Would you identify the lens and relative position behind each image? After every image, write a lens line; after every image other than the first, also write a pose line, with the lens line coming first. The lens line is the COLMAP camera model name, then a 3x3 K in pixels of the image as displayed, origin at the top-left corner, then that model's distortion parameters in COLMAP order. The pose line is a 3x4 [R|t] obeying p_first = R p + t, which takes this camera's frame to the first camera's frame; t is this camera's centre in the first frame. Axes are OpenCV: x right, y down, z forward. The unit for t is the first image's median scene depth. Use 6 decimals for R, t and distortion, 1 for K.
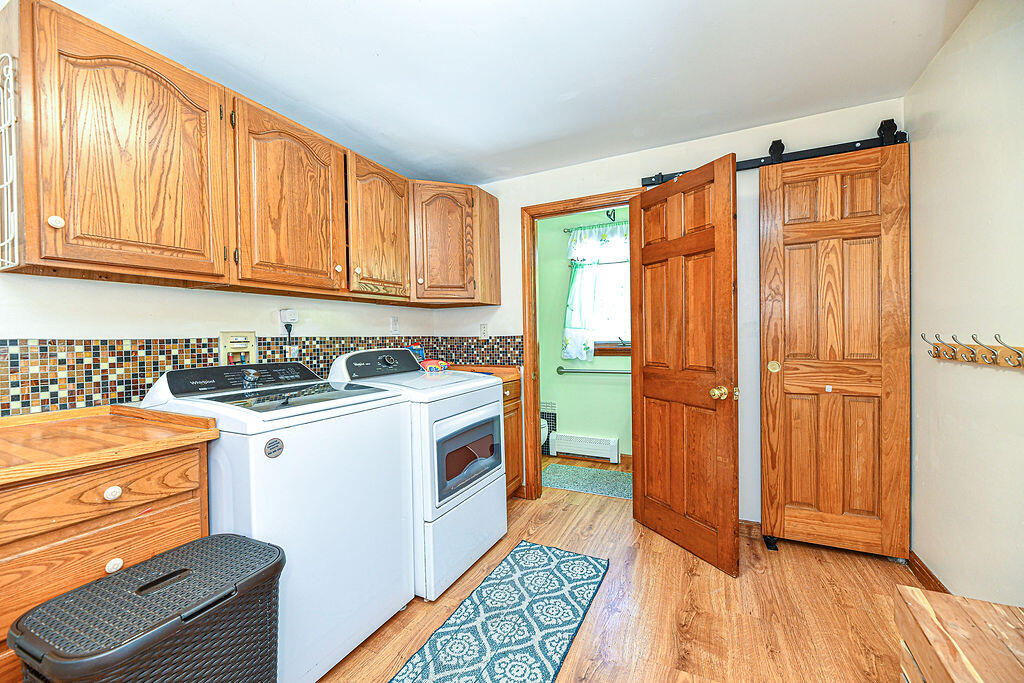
lens RADIAL K [[417.1, 0, 510.4], [0, 417.1, 339.2], [0, 0, 1]] dist [-0.001212, -0.000228]
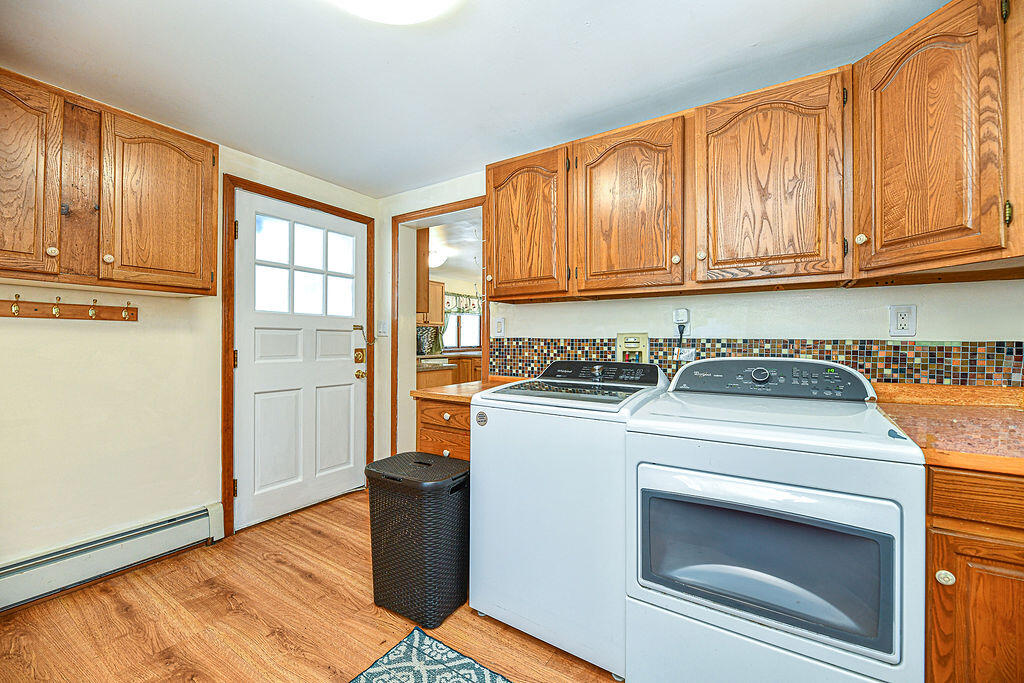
lens RADIAL K [[417.1, 0, 510.2], [0, 417.1, 338.0], [0, 0, 1]] dist [-0.001212, -0.000228]
pose [[-0.128167, 0.012097, -0.991679, 0.553399], [-0.009941, 0.999860, 0.013482, -0.018510], [0.991703, 0.011586, -0.128029, 0.886604]]
